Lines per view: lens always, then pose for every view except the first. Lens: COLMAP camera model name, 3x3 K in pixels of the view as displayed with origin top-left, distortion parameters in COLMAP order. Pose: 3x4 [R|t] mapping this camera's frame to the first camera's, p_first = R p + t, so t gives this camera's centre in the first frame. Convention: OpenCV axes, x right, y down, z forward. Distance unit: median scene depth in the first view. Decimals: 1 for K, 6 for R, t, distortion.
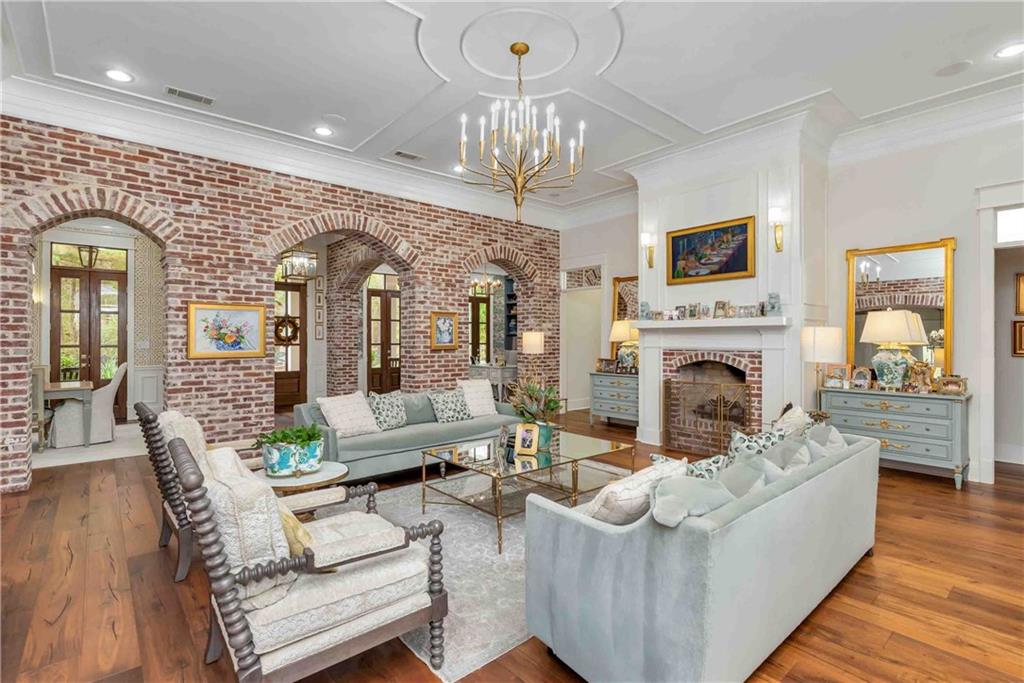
lens RADIAL K [[477.2, 0, 523.8], [0, 477.2, 339.0], [0, 0, 1]] dist [0.001102, 0.000362]
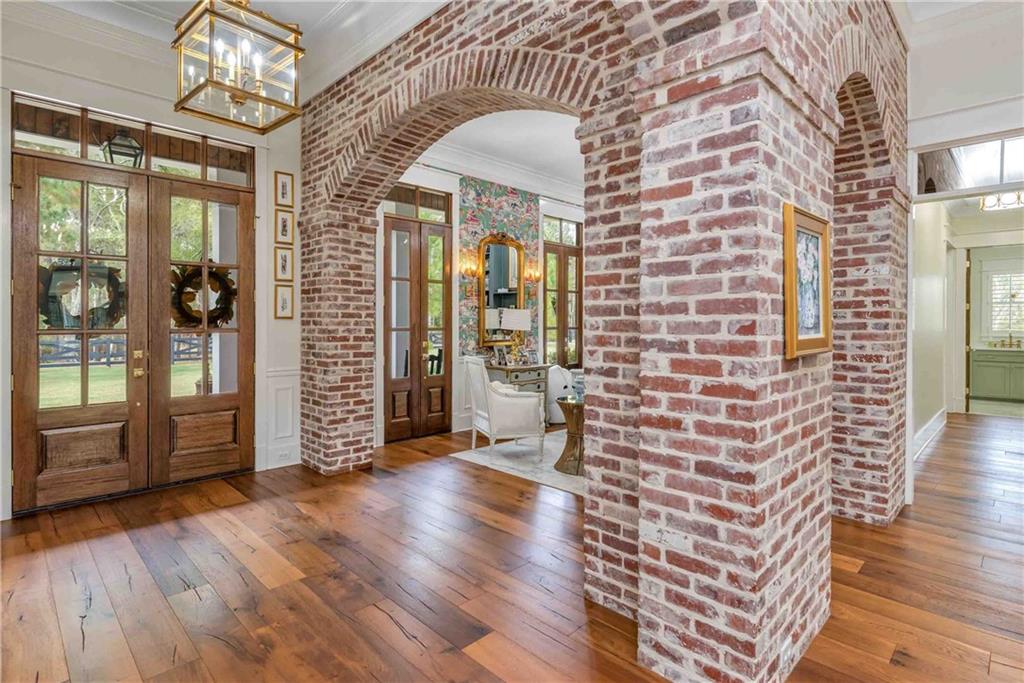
lens RADIAL K [[506.0, 0, 512.5], [0, 506.0, 326.8], [0, 0, 1]] dist [-0.006406, -0.000406]
pose [[0.998027, 0.003287, 0.062695, -0.391115], [-0.003900, 0.999946, 0.009662, 0.004978], [-0.062660, -0.009888, 0.997986, 0.826388]]
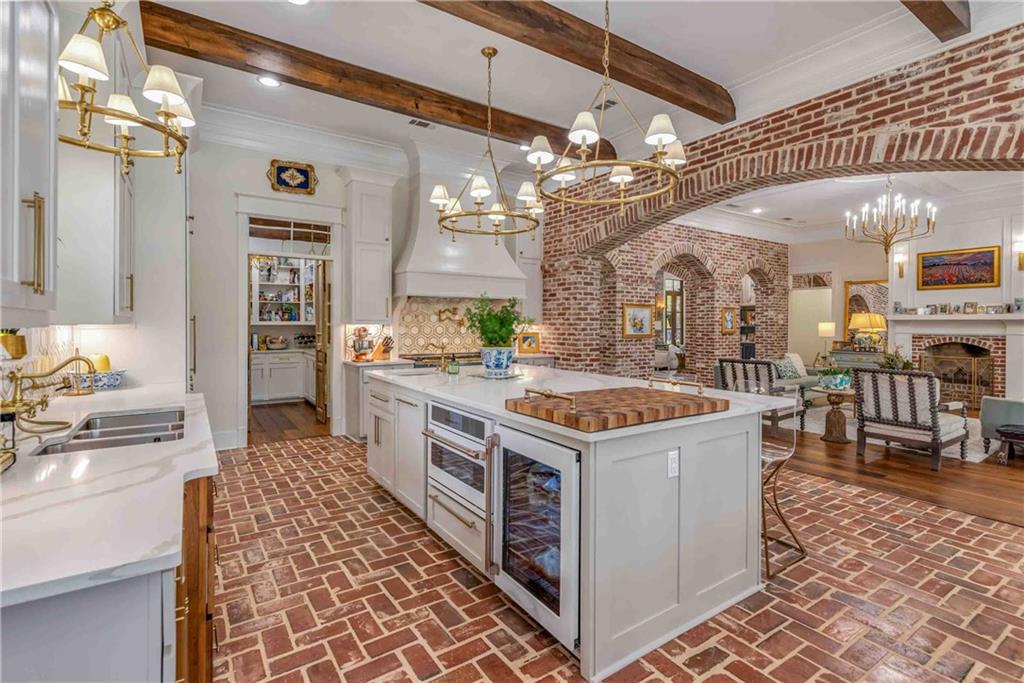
lens RADIAL K [[480.6, 0, 519.0], [0, 480.6, 326.5], [0, 0, 1]] dist [0.000814, 0.000367]
pose [[0.992483, 0.005957, -0.122240, -0.692632], [-0.005255, 0.999968, 0.006065, -0.005021], [0.122272, -0.005377, 0.992482, -0.570462]]
